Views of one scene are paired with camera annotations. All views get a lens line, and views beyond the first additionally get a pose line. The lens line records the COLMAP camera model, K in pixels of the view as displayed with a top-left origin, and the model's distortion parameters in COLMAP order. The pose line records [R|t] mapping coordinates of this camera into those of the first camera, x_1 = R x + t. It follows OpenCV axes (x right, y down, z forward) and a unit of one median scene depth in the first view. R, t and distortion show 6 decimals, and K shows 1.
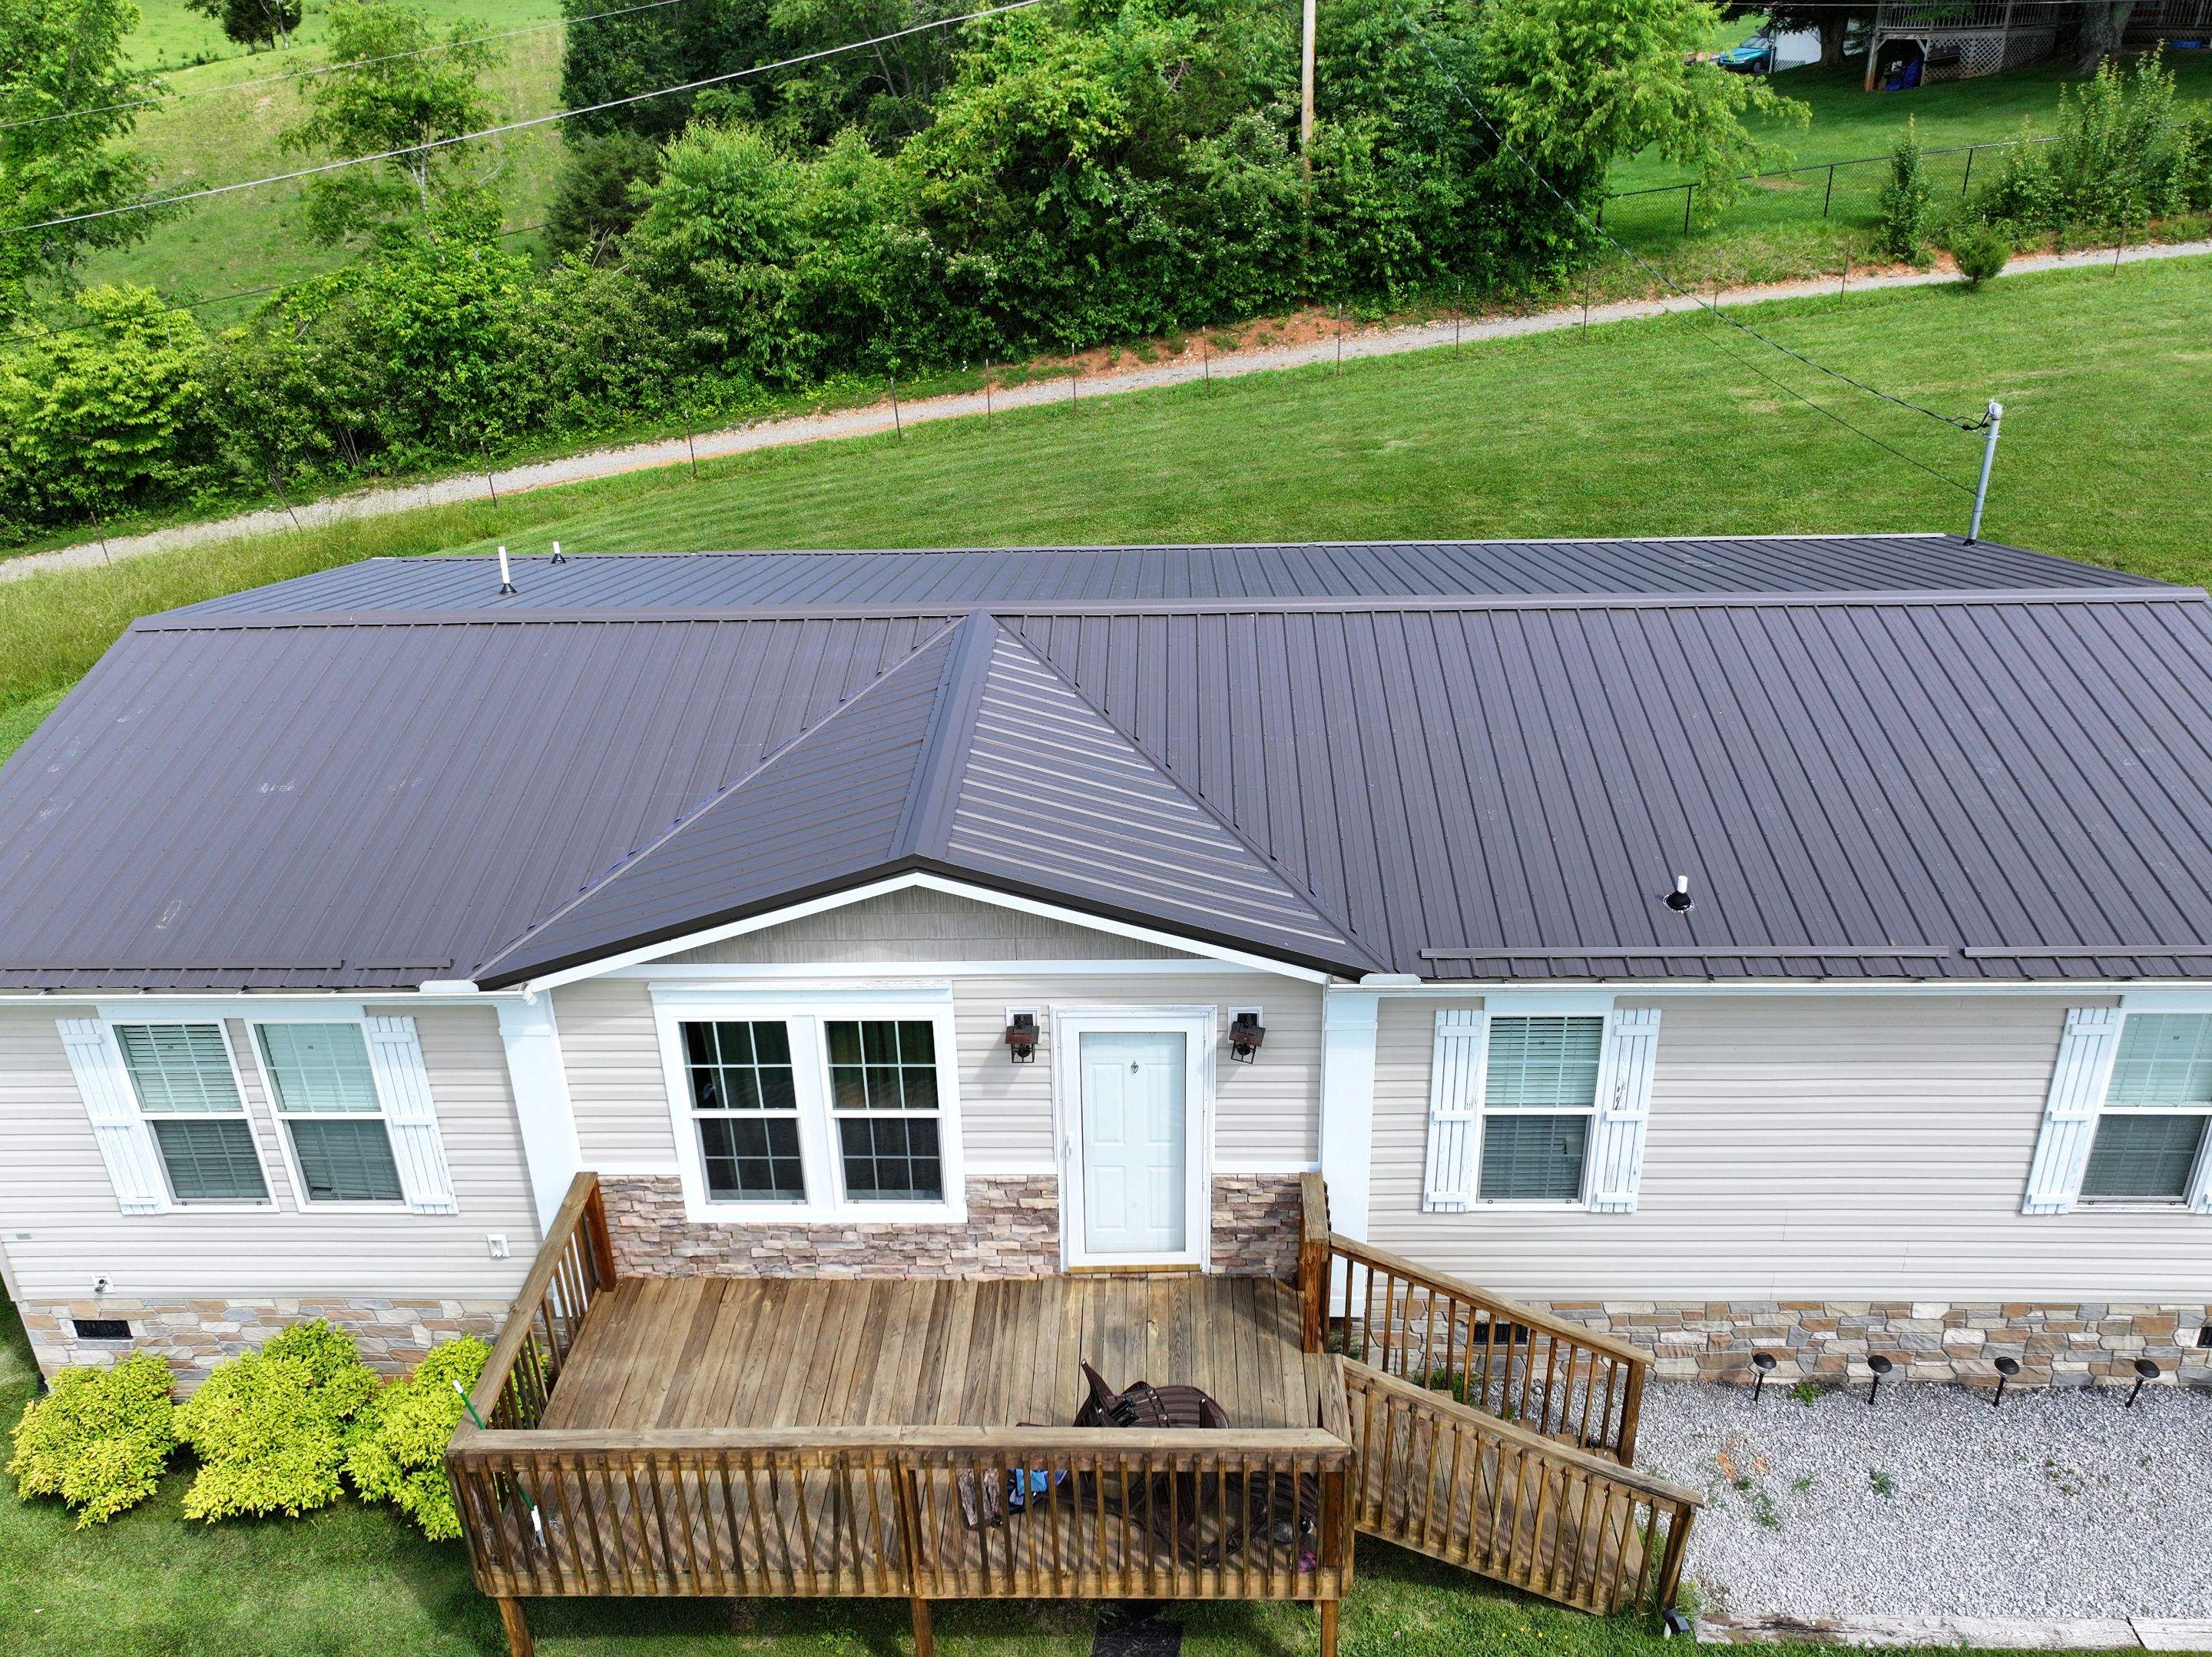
lens RADIAL K [[1779.6, 0, 1108.2], [0, 1779.6, 833.7], [0, 0, 1]] dist [-0.004092, 0.011691]
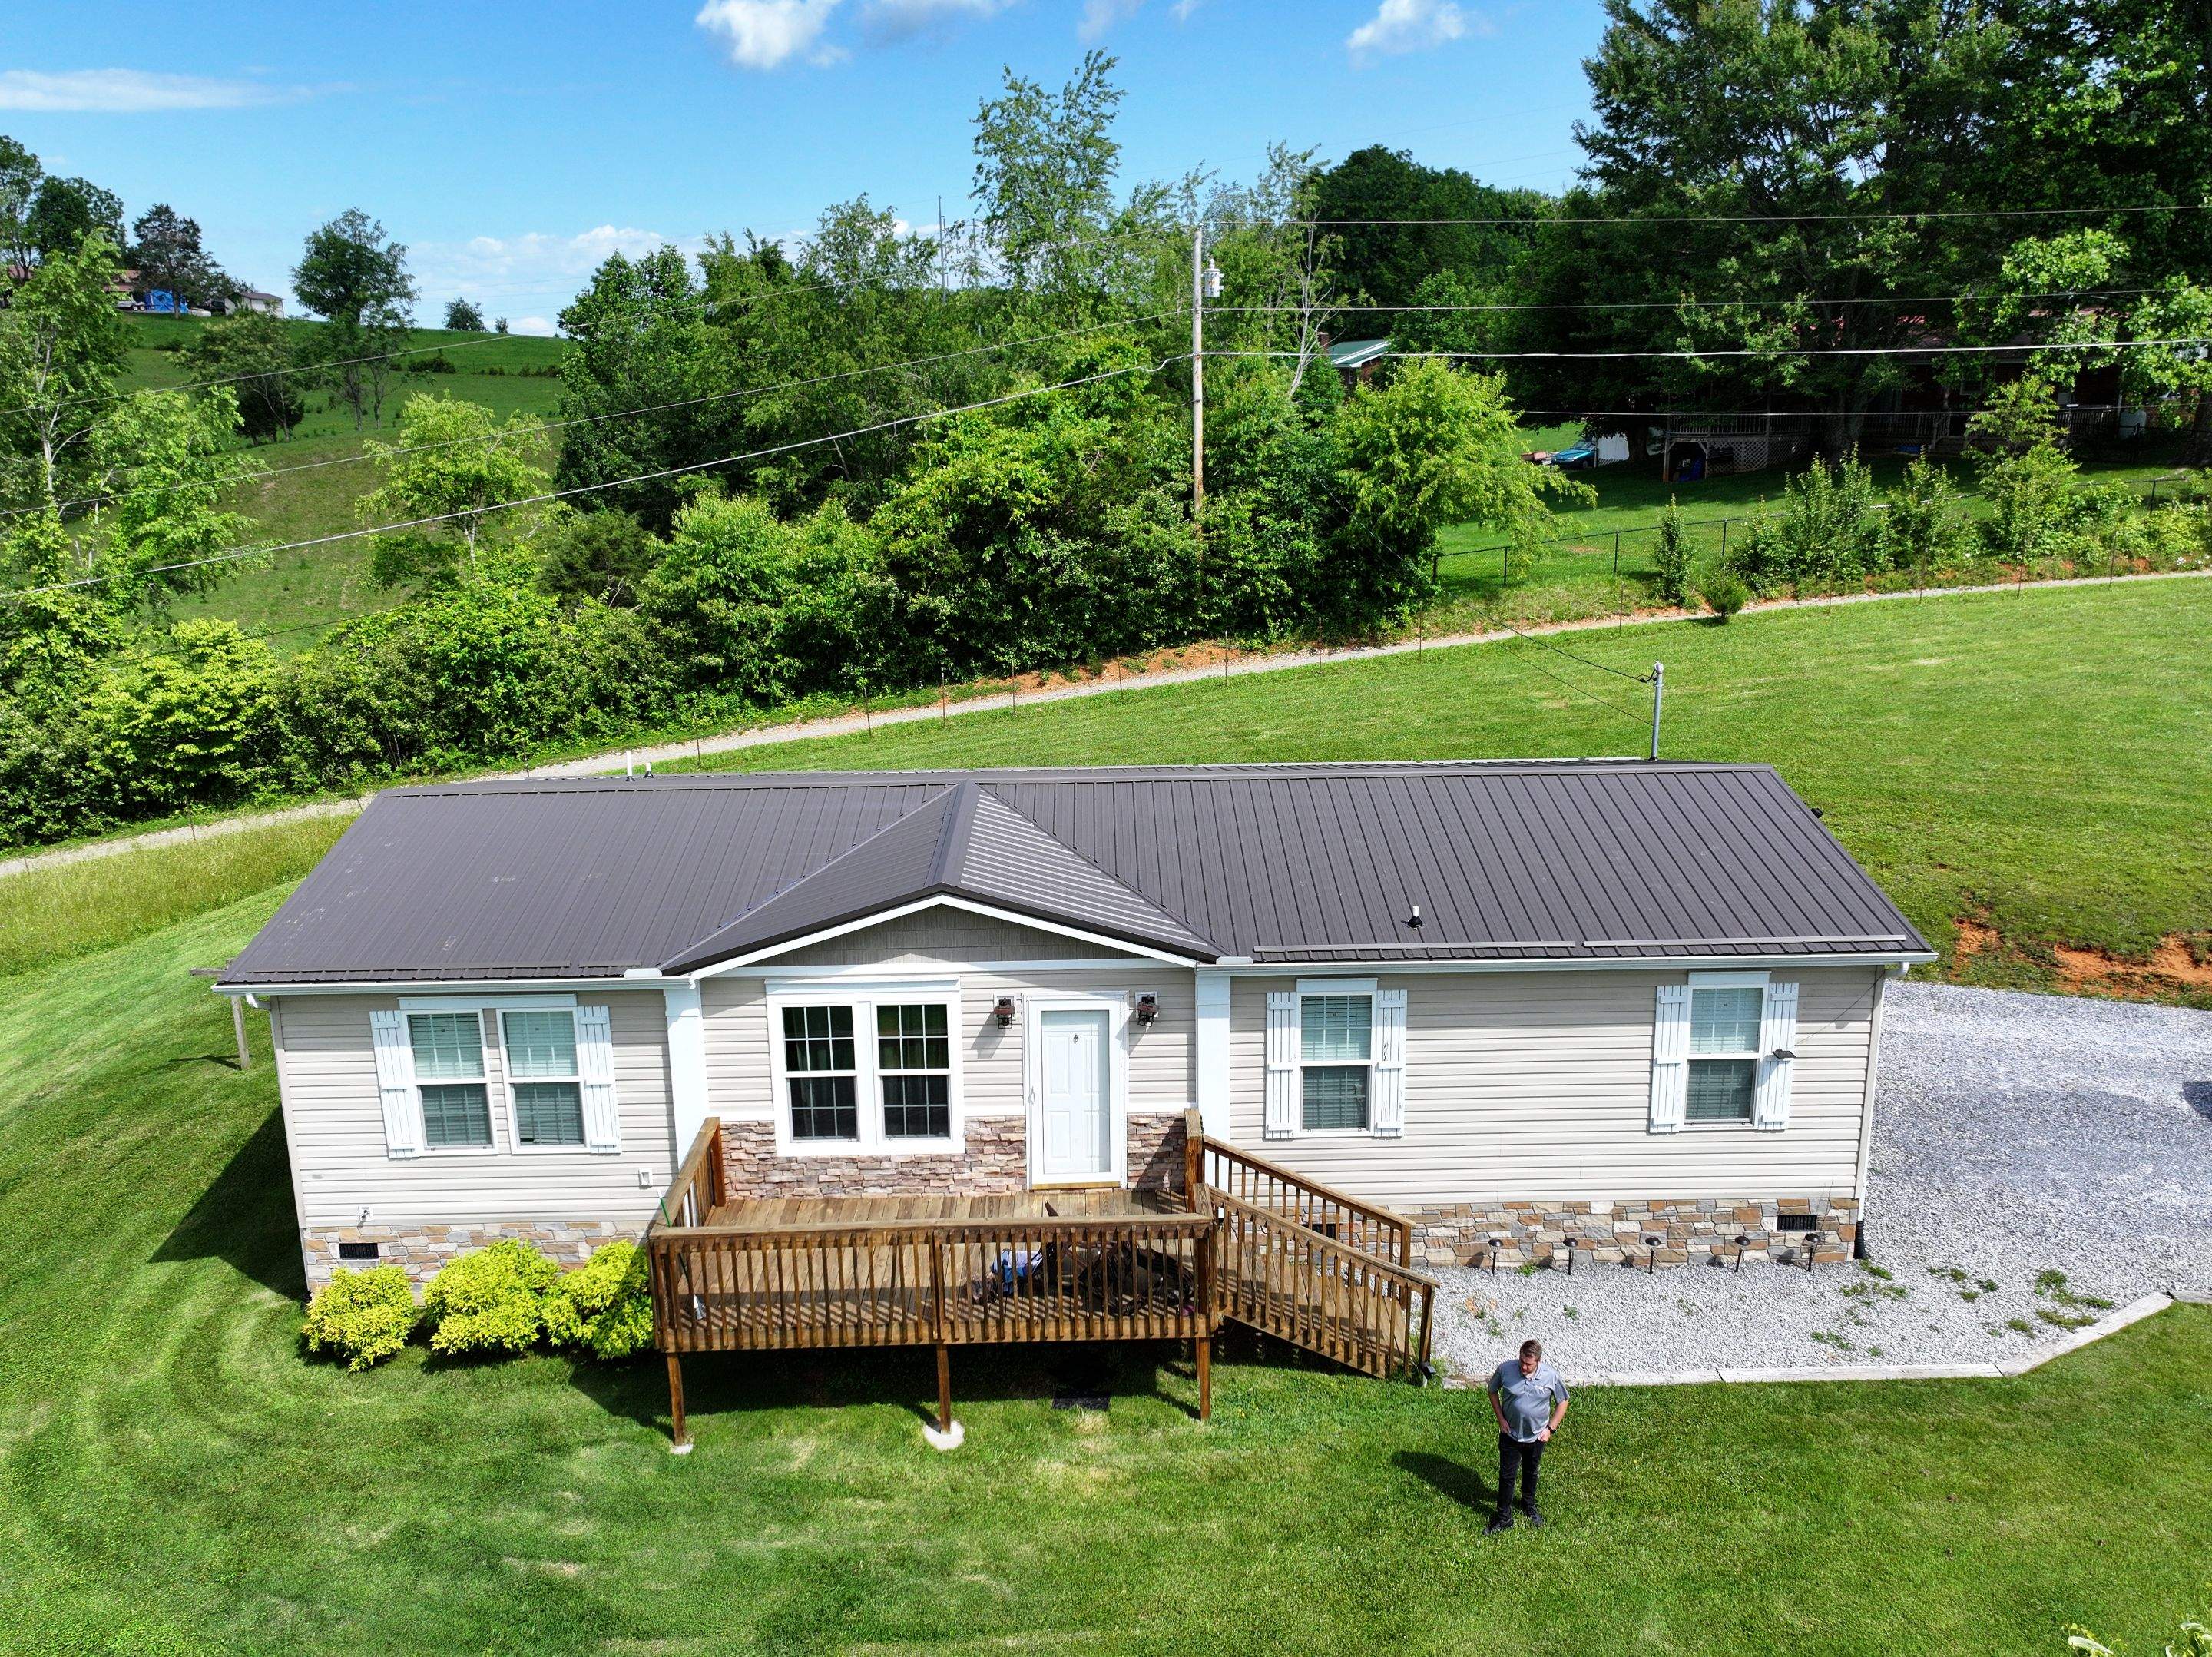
lens RADIAL K [[1779.6, 0, 1112.1], [0, 1779.6, 828.2], [0, 0, 1]] dist [-0.004092, 0.011691]
pose [[0.998883, -0.001509, 0.047229, -0.008612], [0.011191, 0.978610, -0.205421, 0.087133], [-0.045908, 0.205720, 0.977533, -0.177912]]
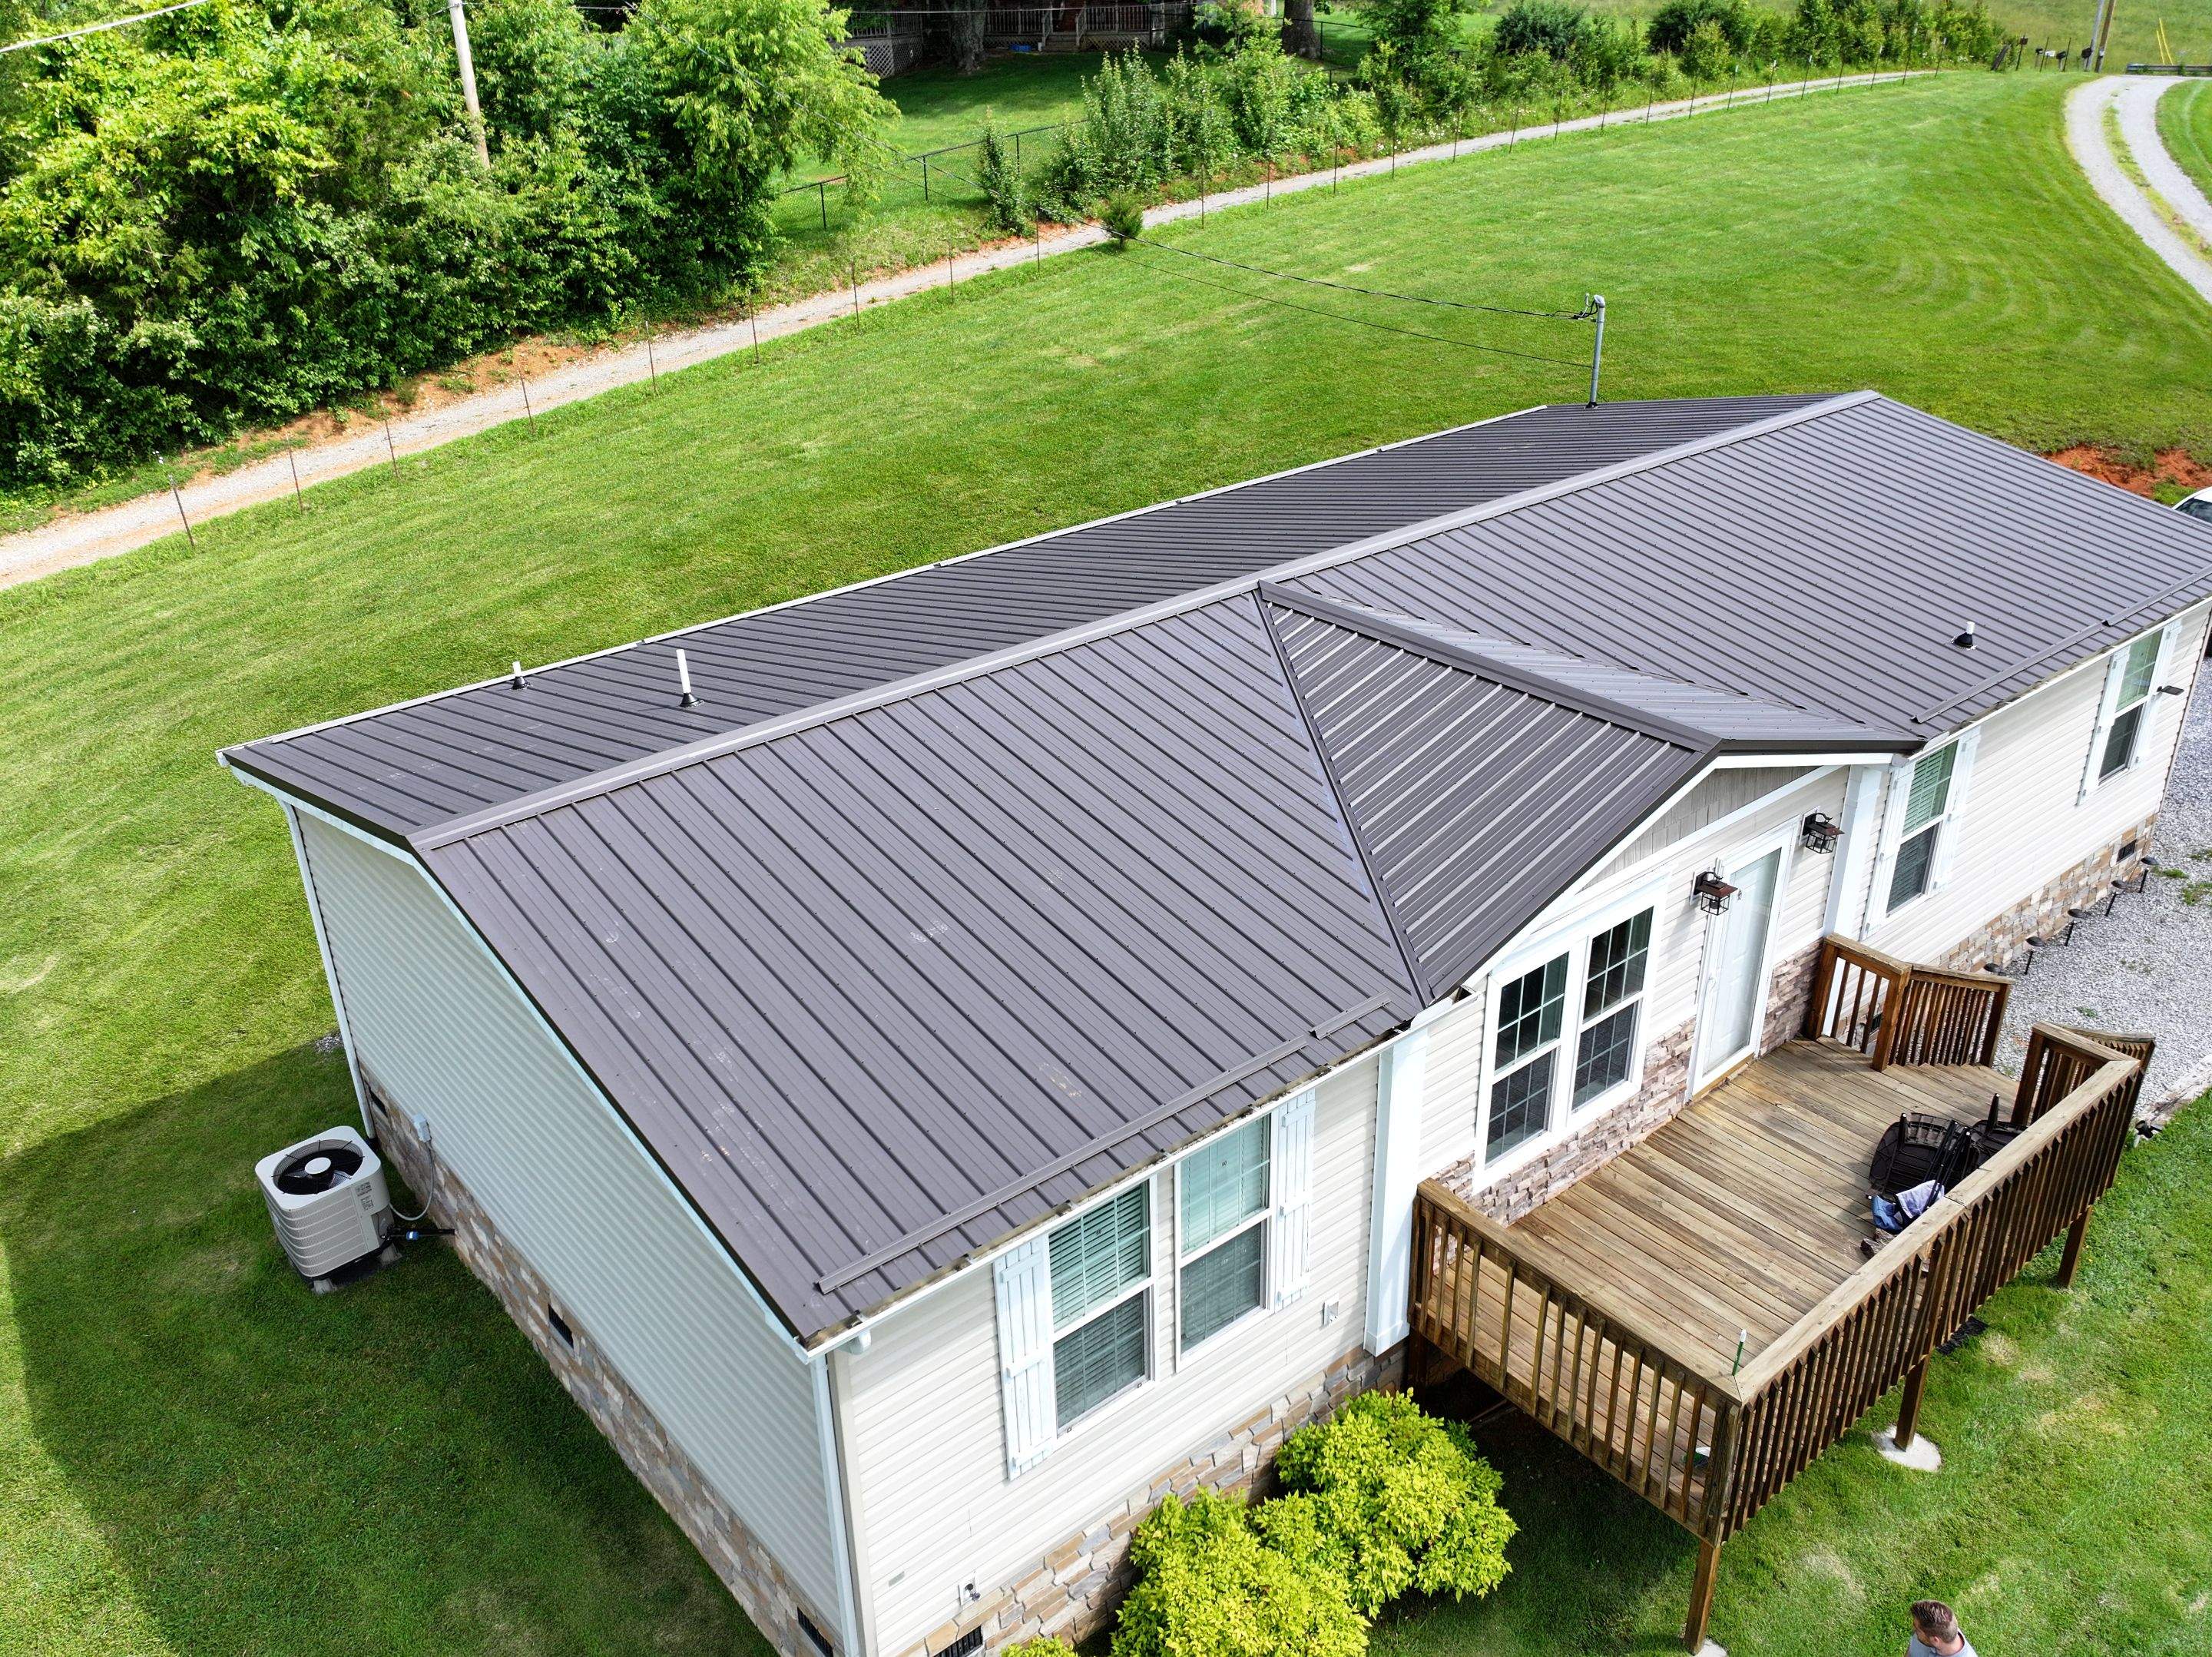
lens RADIAL K [[1779.6, 0, 1106.6], [0, 1779.6, 824.4], [0, 0, 1]] dist [-0.004092, 0.011691]
pose [[0.749238, -0.284882, 0.597900, -0.310676], [0.295125, 0.951788, 0.083673, -0.041489], [-0.592911, 0.113764, 0.797192, 0.103026]]
